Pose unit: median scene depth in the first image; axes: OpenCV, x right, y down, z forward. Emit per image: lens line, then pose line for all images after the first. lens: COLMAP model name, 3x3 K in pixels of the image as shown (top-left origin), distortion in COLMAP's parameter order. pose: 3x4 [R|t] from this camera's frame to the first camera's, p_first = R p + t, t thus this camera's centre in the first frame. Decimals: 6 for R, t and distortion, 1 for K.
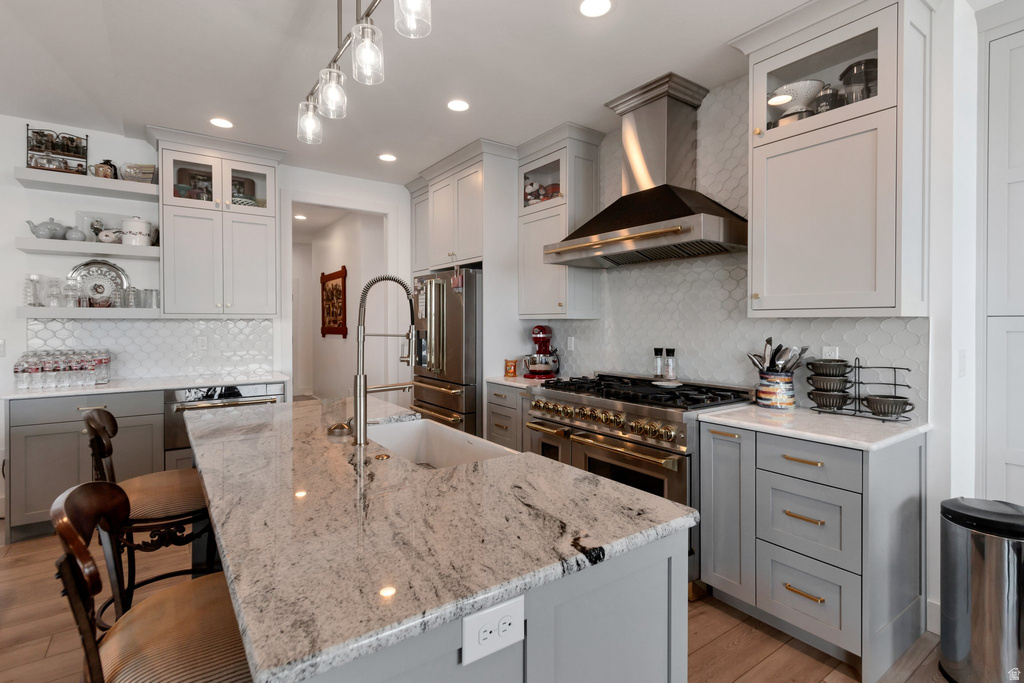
lens RADIAL K [[485.0, 0, 514.7], [0, 485.0, 325.9], [0, 0, 1]] dist [0.005814, -0.002548]
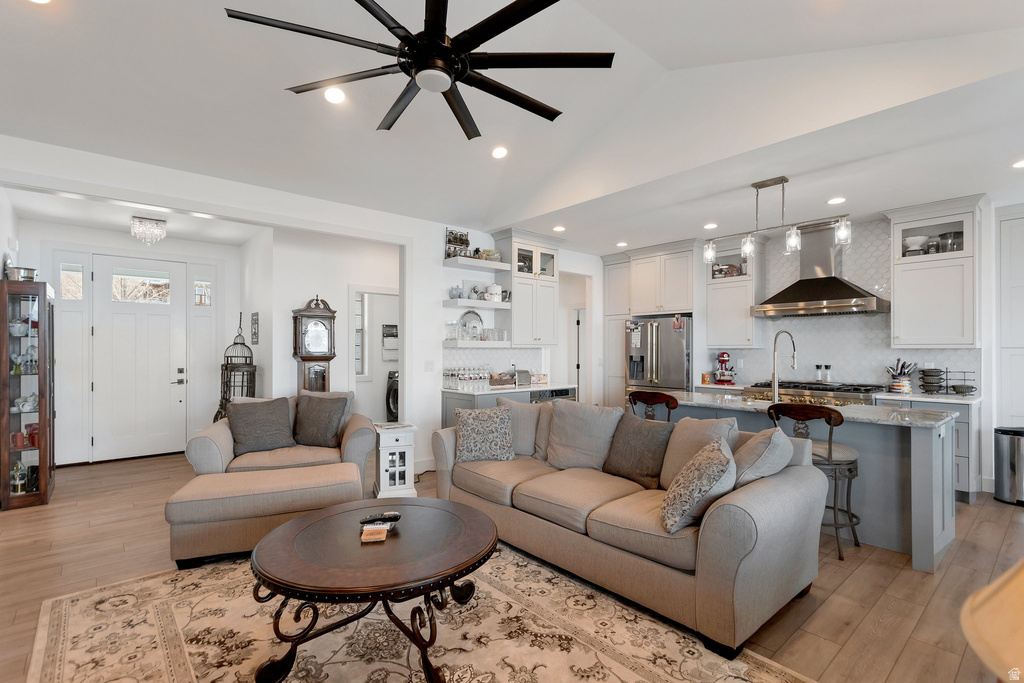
lens RADIAL K [[485.0, 0, 505.5], [0, 485.0, 348.6], [0, 0, 1]] dist [0.005814, -0.002548]
pose [[0.994735, 0.002330, 0.102459, -0.948350], [-0.001192, 0.999937, -0.011164, 0.005816], [-0.102478, 0.010983, 0.994675, -0.608061]]
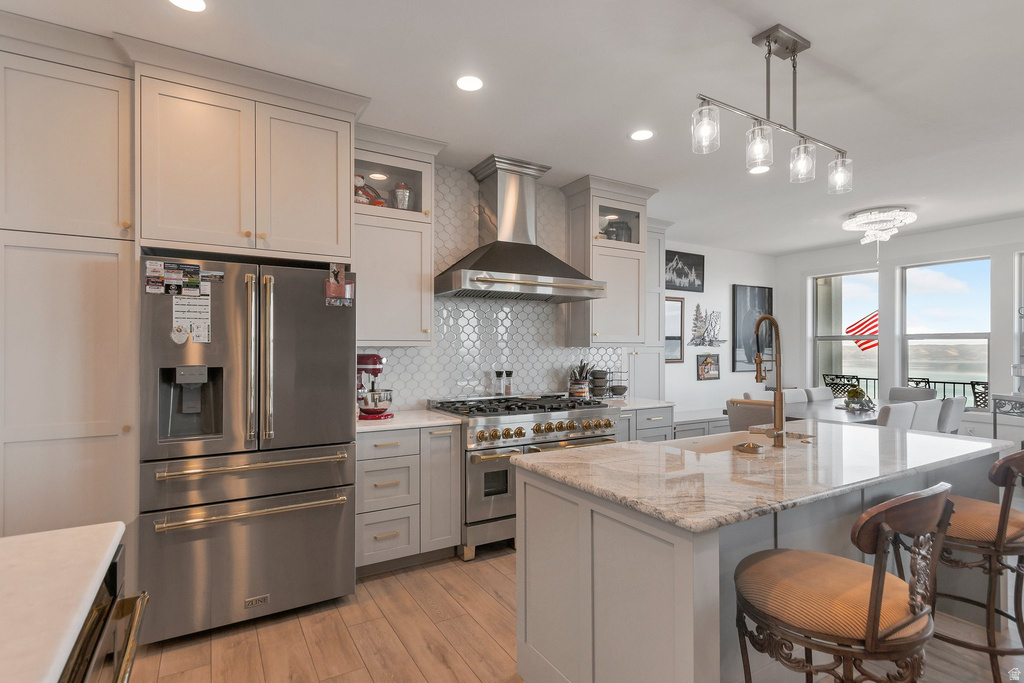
lens RADIAL K [[485.0, 0, 514.2], [0, 485.0, 343.4], [0, 0, 1]] dist [0.005814, -0.002548]
pose [[0.062426, 0.007111, 0.998024, -0.846762], [0.007115, 0.999946, -0.007569, -0.013546], [-0.998024, 0.007573, 0.062372, 0.811765]]
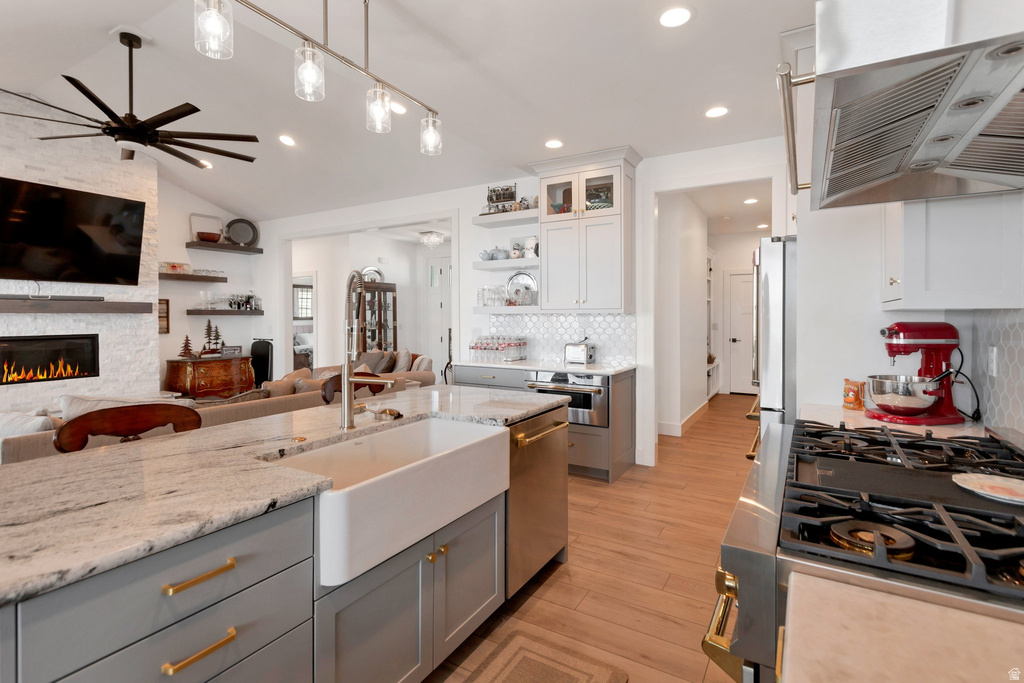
lens RADIAL K [[485.0, 0, 525.7], [0, 485.0, 320.9], [0, 0, 1]] dist [0.005814, -0.002548]
pose [[0.423659, 0.008461, -0.905782, 0.419188], [-0.007682, 0.999954, 0.005748, -0.002614], [0.905789, 0.004523, 0.423704, 0.449508]]
